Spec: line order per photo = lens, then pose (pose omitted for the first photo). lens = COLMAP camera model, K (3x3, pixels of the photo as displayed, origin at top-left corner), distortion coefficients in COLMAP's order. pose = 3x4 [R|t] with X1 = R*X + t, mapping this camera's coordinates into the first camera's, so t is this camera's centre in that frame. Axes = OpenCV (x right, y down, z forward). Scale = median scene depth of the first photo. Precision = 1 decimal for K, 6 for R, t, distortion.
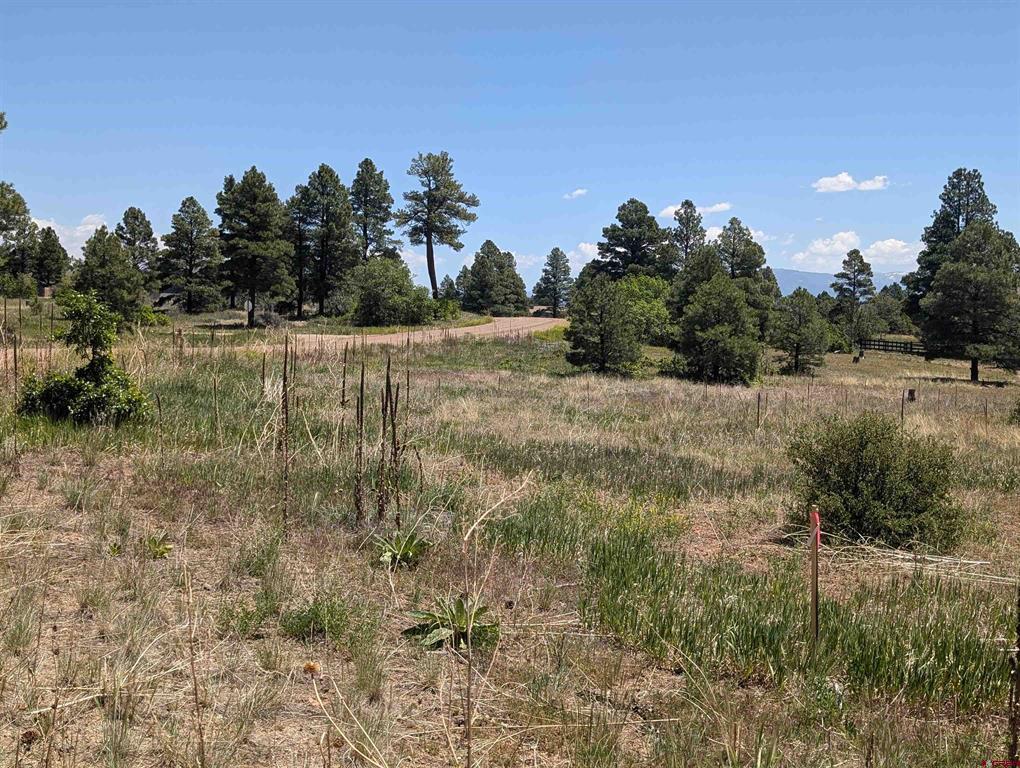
lens RADIAL K [[1231.1, 0, 510.0], [0, 1231.1, 384.0], [0, 0, 1]] dist [0.168959, -0.643627]
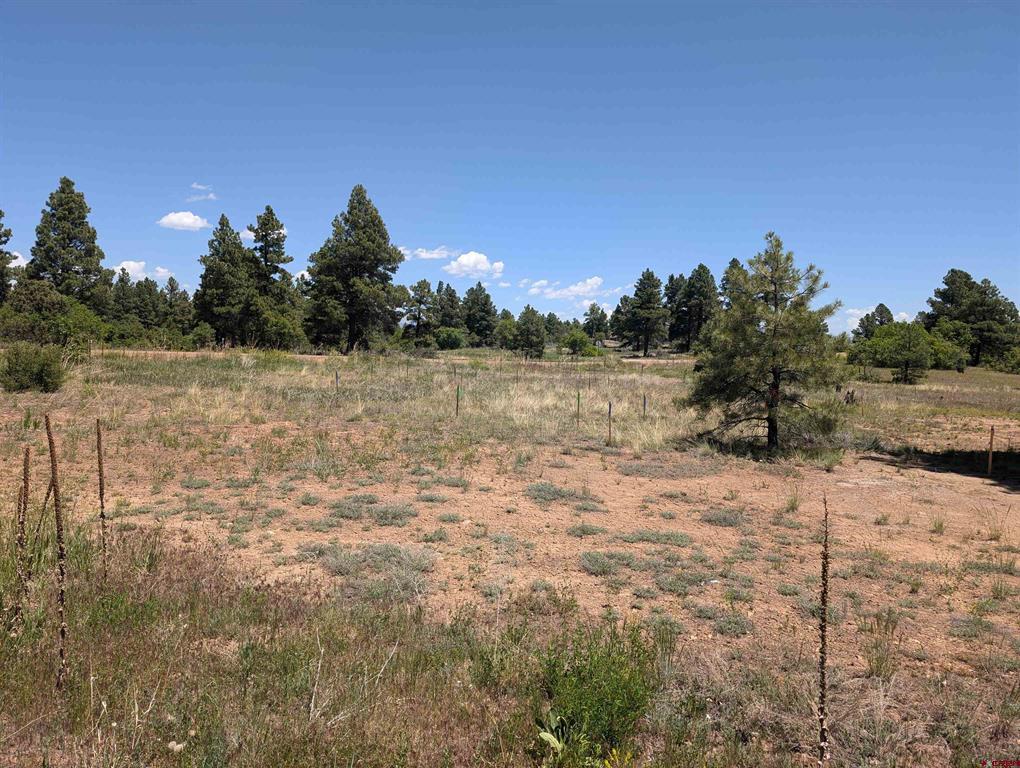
lens RADIAL K [[715.9, 0, 501.5], [0, 715.9, 381.2], [0, 0, 1]] dist [0.051707, -0.077634]
pose [[0.820890, 0.014688, -0.570898, 0.191708], [-0.028621, 0.999471, -0.015440, 0.009626], [0.570369, 0.029014, 0.820876, 0.022449]]
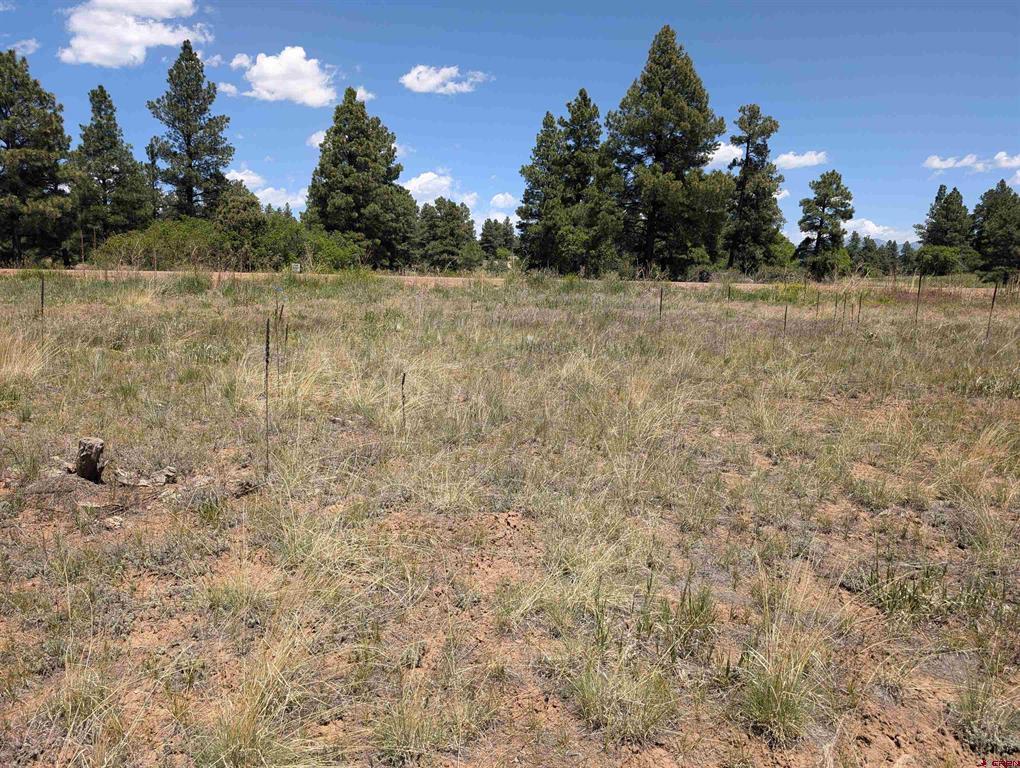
lens RADIAL K [[720.1, 0, 501.3], [0, 720.1, 383.2], [0, 0, 1]] dist [0.004588, -0.004041]
pose [[0.276579, 0.113251, -0.954295, 0.142726], [-0.046974, 0.993438, 0.104282, 0.003196], [0.959843, 0.015985, 0.280084, 0.212396]]
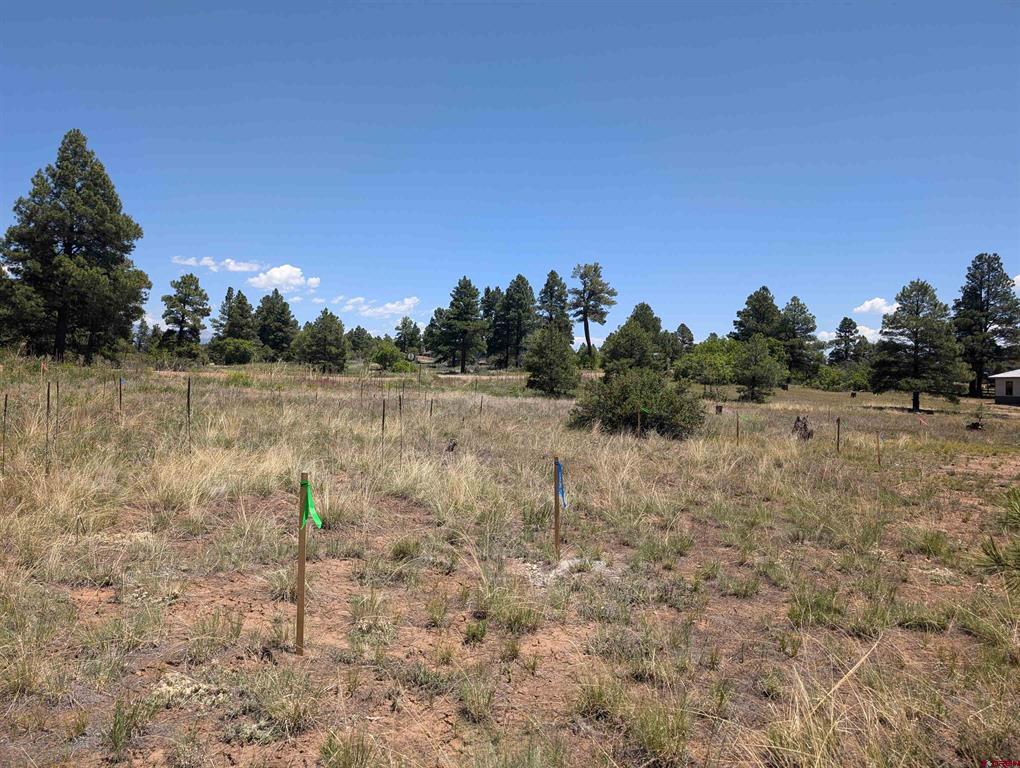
lens RADIAL K [[715.9, 0, 501.5], [0, 715.9, 381.2], [0, 0, 1]] dist [0.051707, -0.077634]
pose [[0.940058, 0.000901, -0.341013, 0.143324], [-0.018055, 0.998725, -0.047133, 0.006583], [0.340536, 0.050465, 0.938876, 0.117399]]
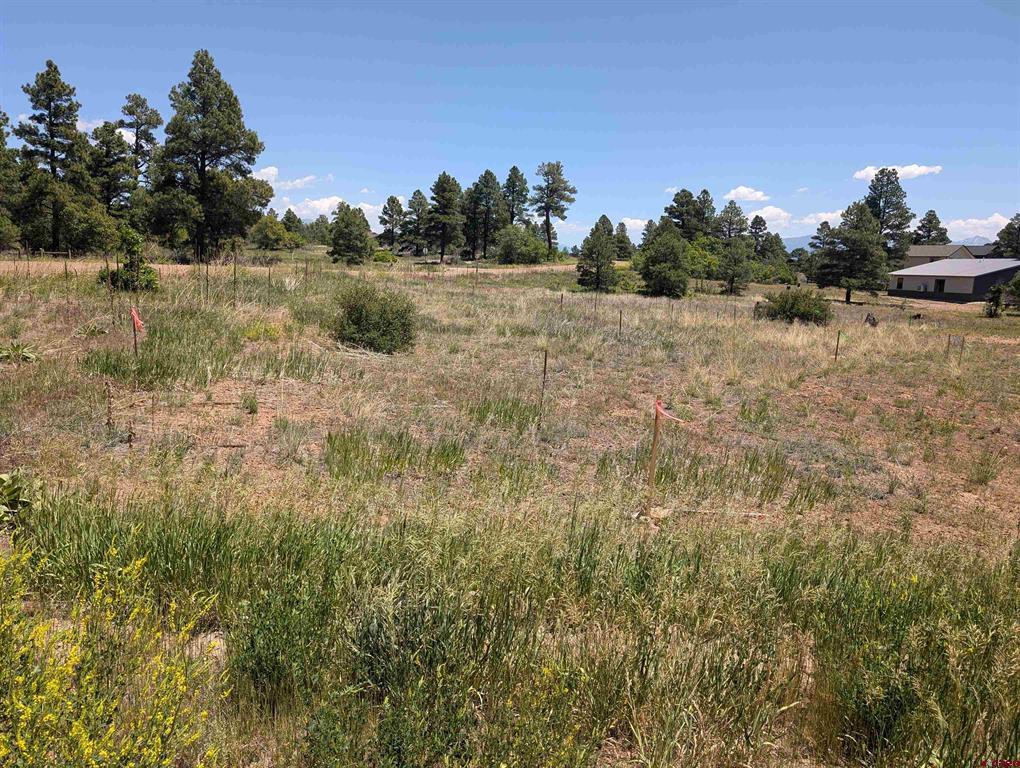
lens RADIAL K [[720.1, 0, 501.3], [0, 720.1, 383.2], [0, 0, 1]] dist [0.004588, -0.004041]
pose [[0.981979, 0.043495, -0.183915, 0.065418], [-0.022681, 0.993245, 0.113798, 0.004153], [0.187622, -0.107576, 0.976333, -0.012160]]
